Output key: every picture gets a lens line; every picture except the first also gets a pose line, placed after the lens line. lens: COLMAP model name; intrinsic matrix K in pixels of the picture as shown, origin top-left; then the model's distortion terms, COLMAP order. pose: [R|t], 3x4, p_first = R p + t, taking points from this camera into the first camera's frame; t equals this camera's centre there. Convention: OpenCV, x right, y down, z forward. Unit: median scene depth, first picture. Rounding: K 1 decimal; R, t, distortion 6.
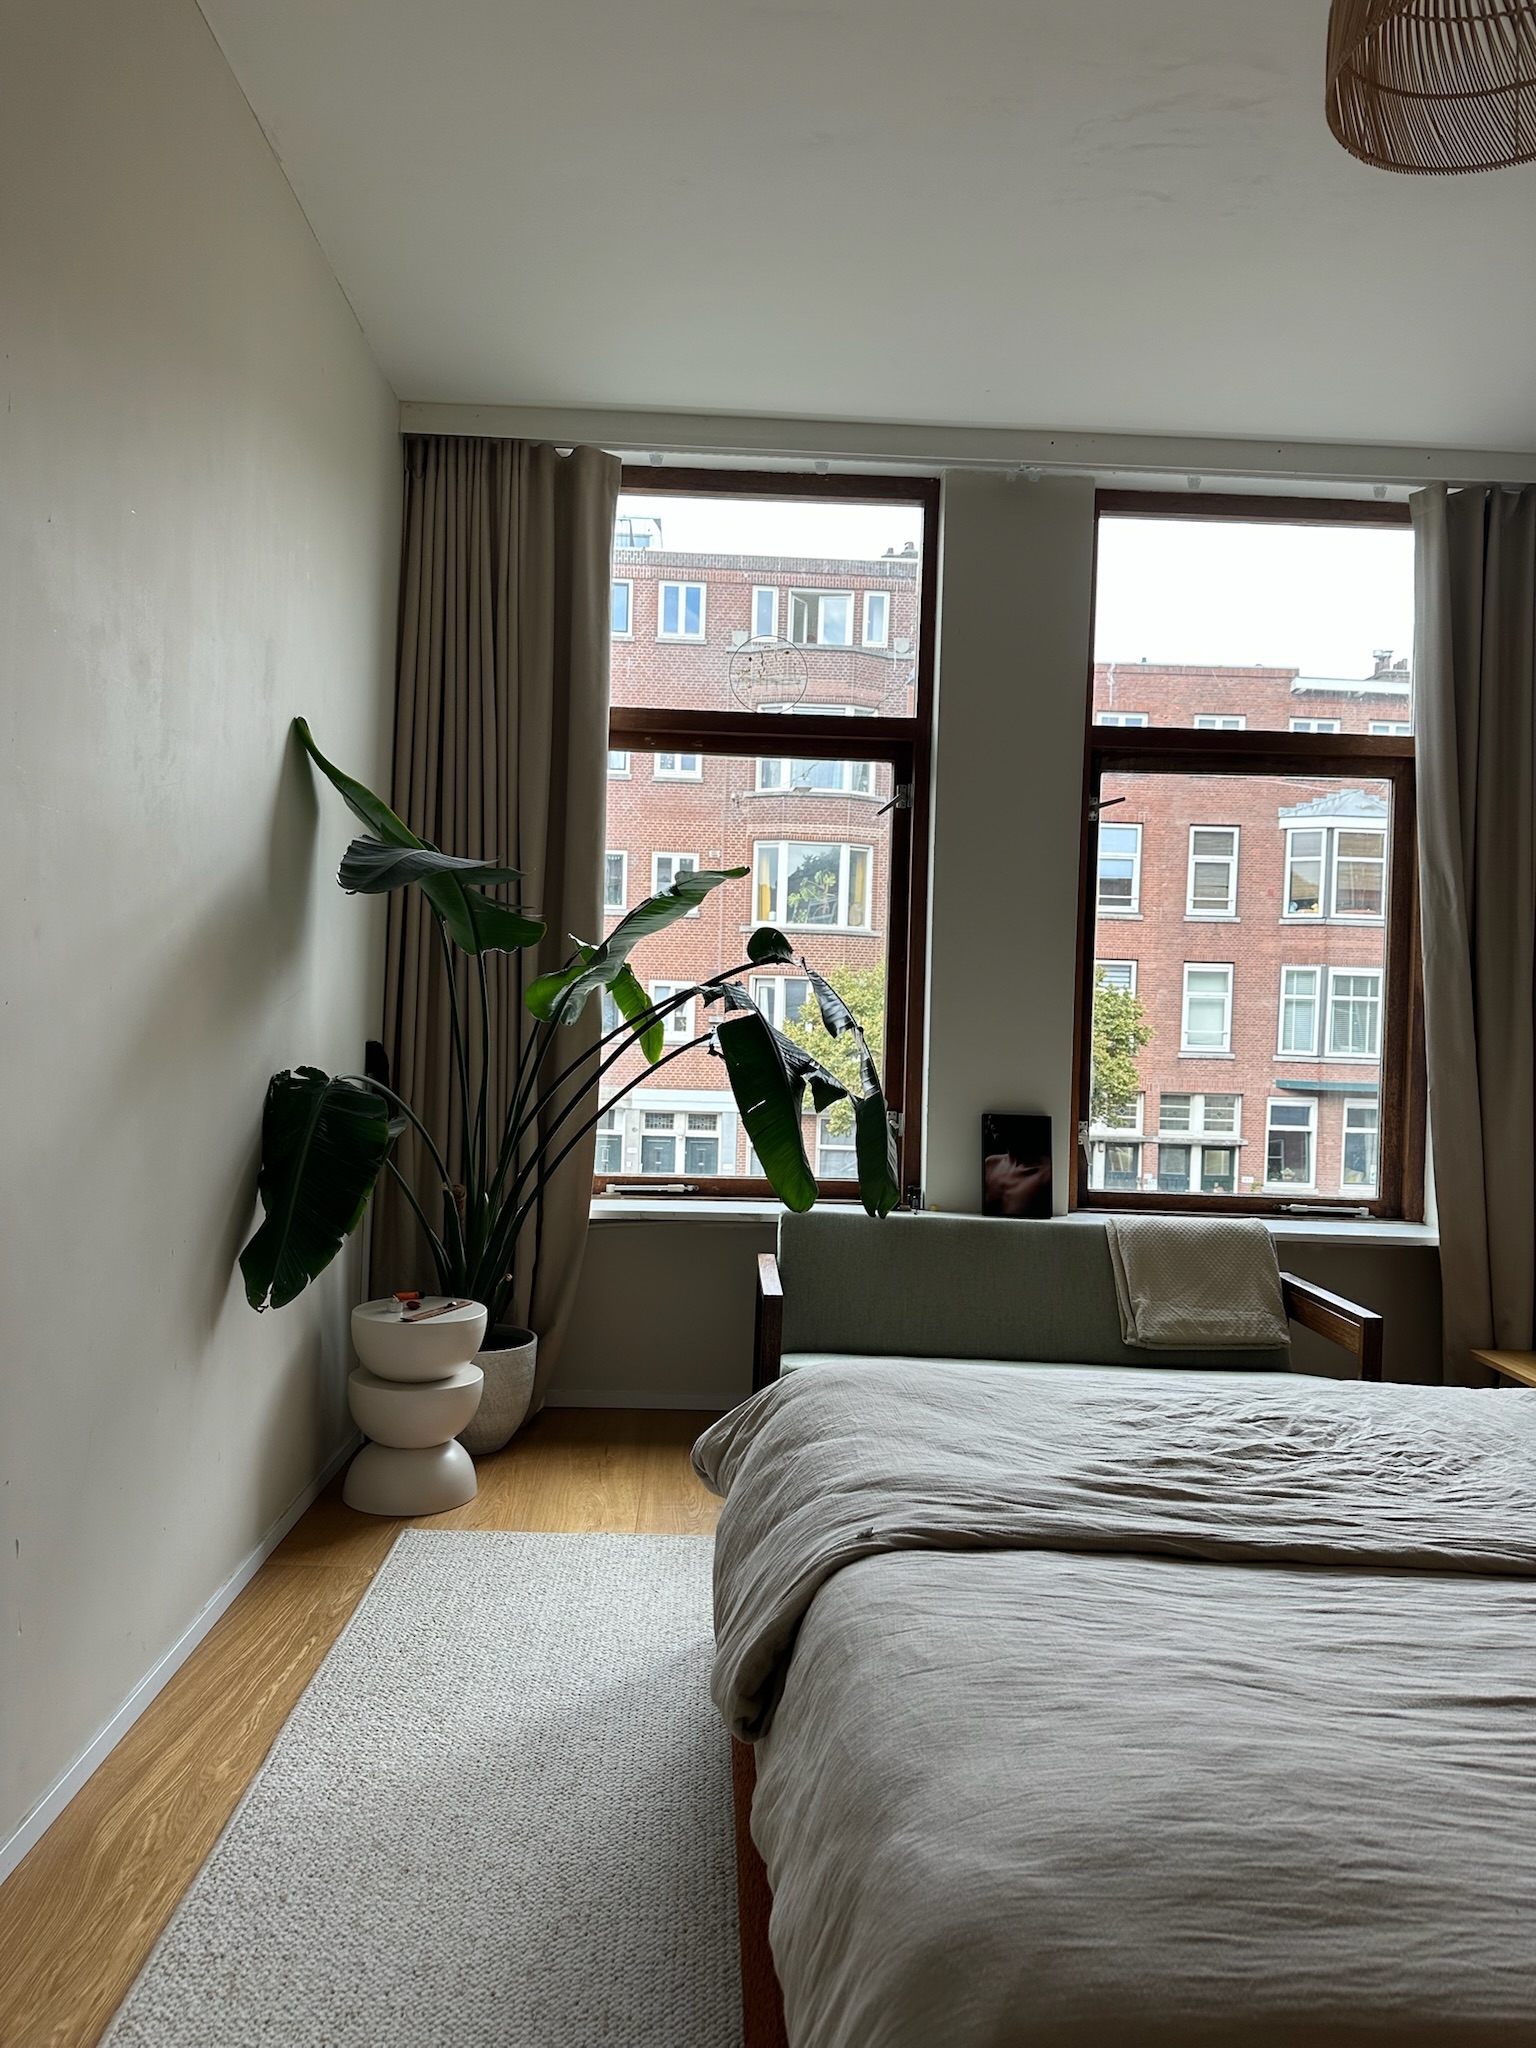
lens RADIAL K [[1415.3, 0, 768.0], [0, 1415.3, 1024.0], [0, 0, 1]] dist [0.050177, -0.058416]
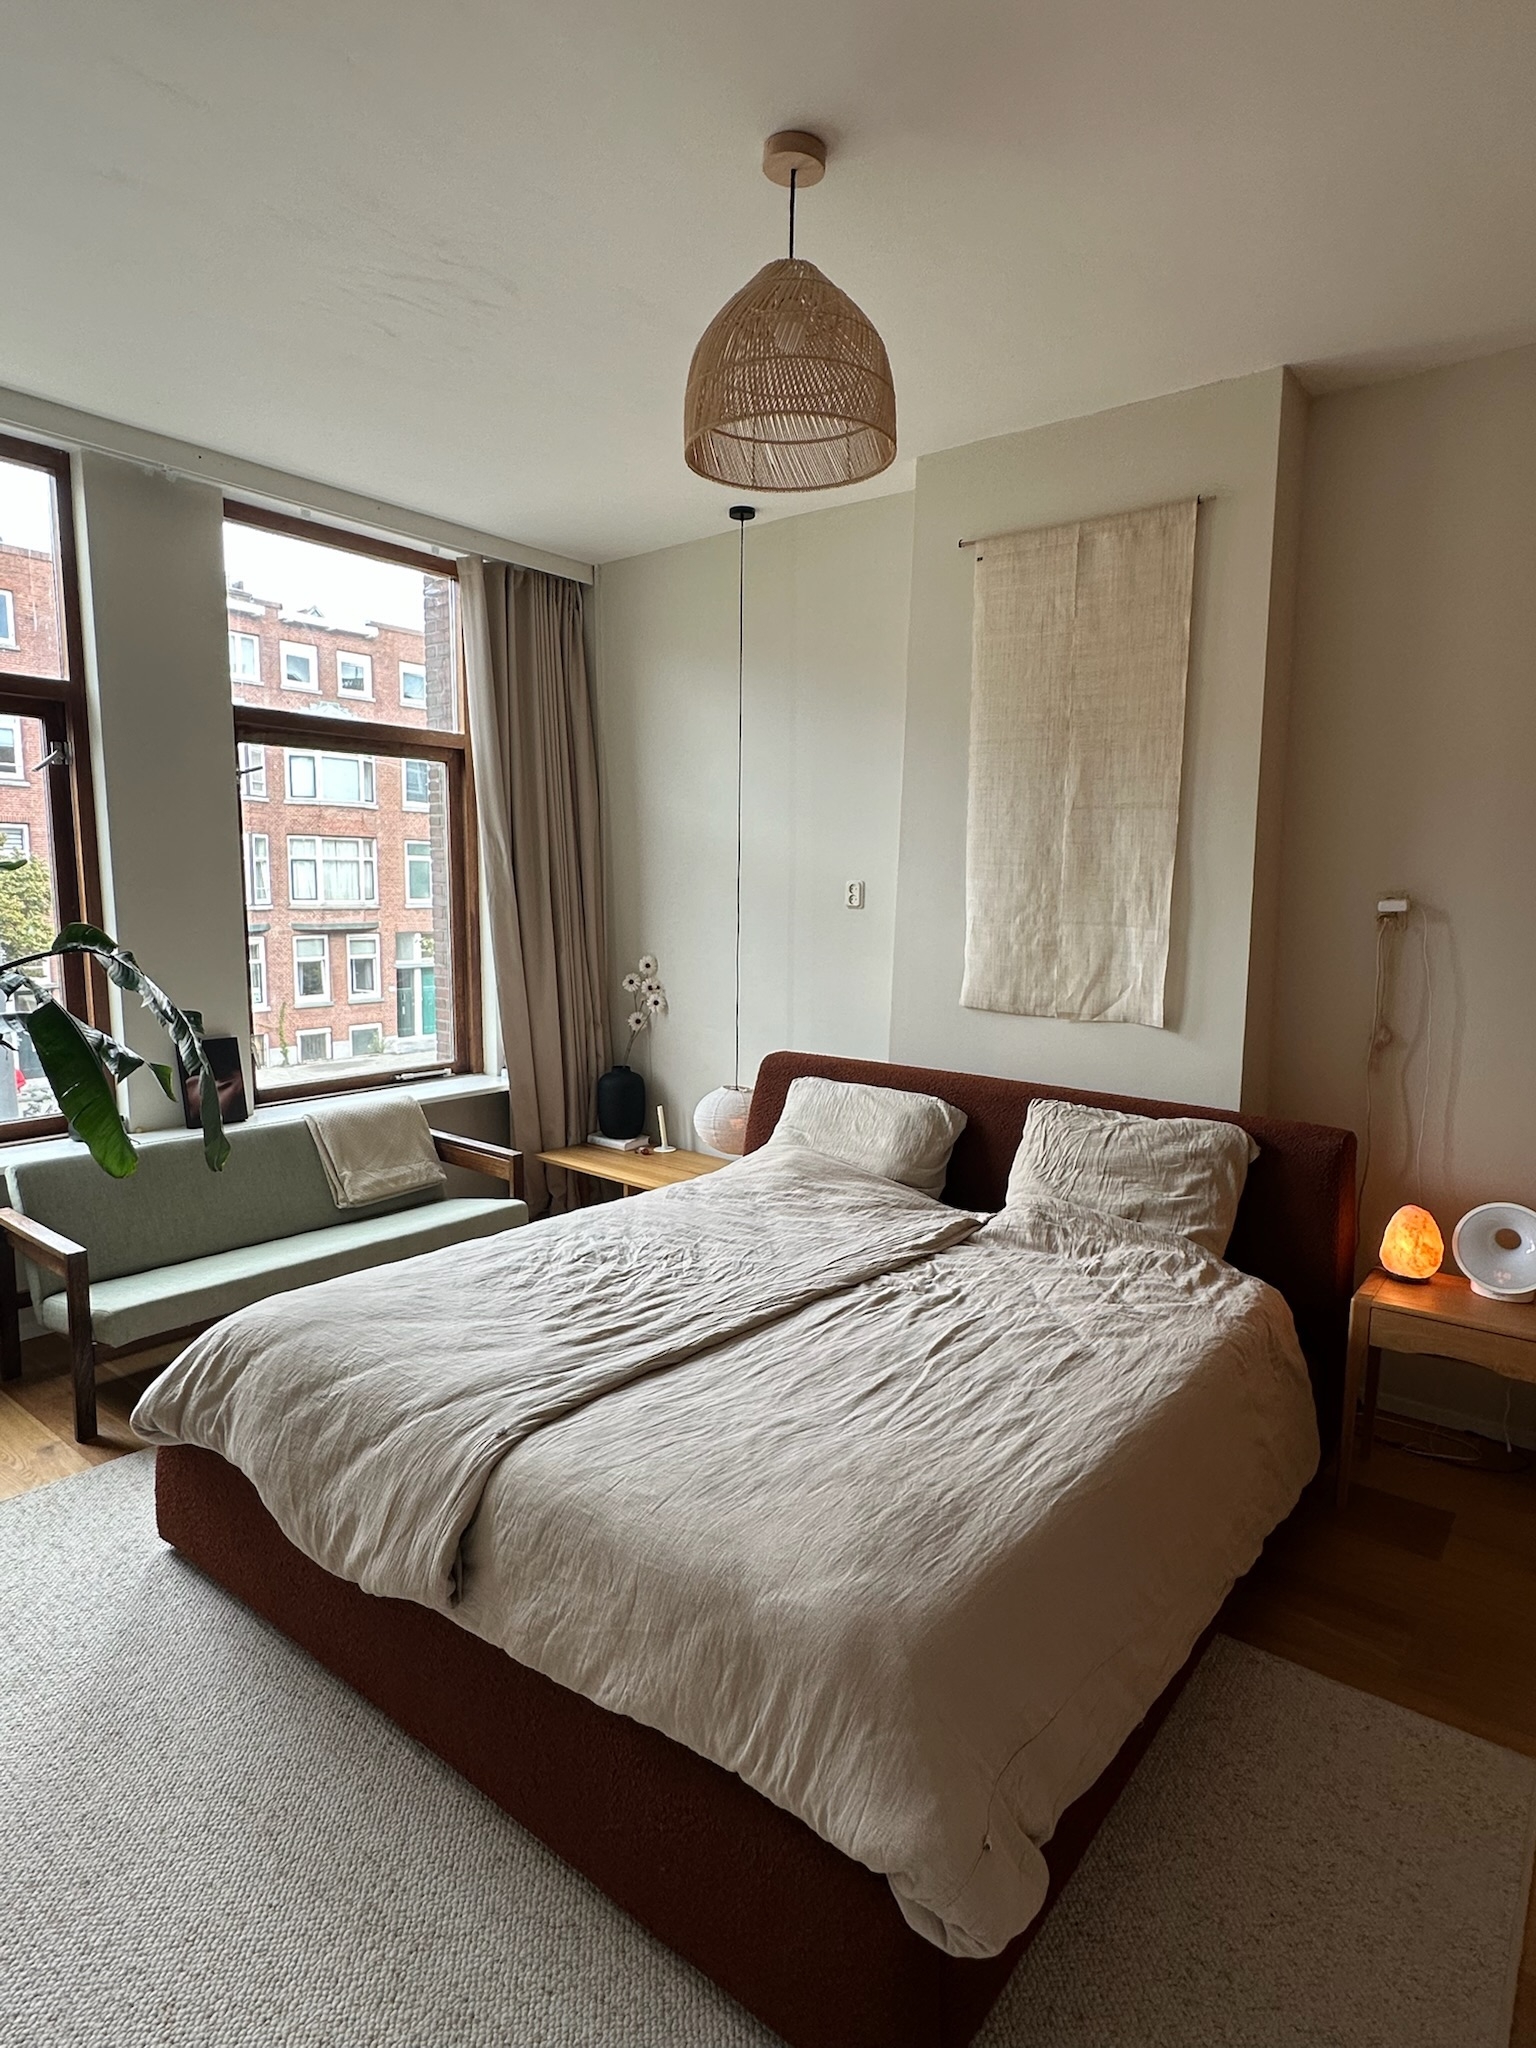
lens RADIAL K [[1092.3, 0, 768.0], [0, 1092.3, 1024.0], [0, 0, 1]] dist [0.003092, -0.000486]
pose [[0.660185, -0.117488, 0.741857, -0.237855], [0.016085, 0.989676, 0.142421, -0.089201], [-0.750931, -0.082092, 0.655259, 0.059091]]
